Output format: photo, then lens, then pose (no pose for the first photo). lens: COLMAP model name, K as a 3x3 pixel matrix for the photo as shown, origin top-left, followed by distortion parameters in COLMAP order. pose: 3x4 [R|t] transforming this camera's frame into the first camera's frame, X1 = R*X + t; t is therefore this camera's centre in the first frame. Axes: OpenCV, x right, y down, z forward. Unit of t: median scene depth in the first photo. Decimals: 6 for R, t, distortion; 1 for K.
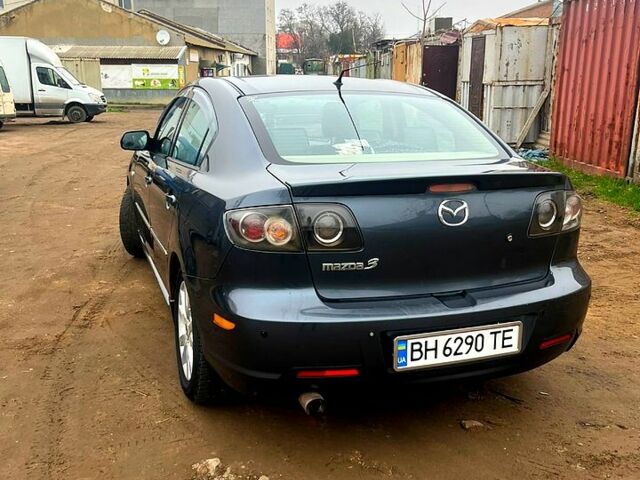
lens RADIAL K [[653.6, 0, 320.0], [0, 653.6, 240.0], [0, 0, 1]] dist [0.010886, 0.024950]
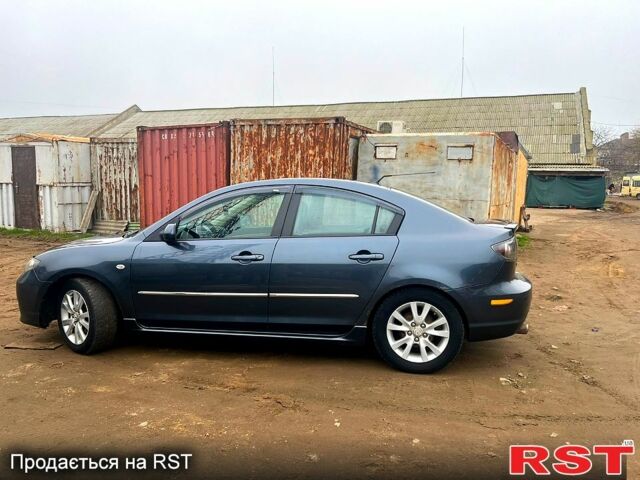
lens RADIAL K [[491.9, 0, 320.0], [0, 491.9, 240.0], [0, 0, 1]] dist [0.000922, -0.001996]
pose [[0.485706, -0.092383, 0.869227, -0.313086], [0.200643, 0.979632, -0.007998, -0.028315], [-0.850783, 0.178289, 0.494349, 0.131647]]
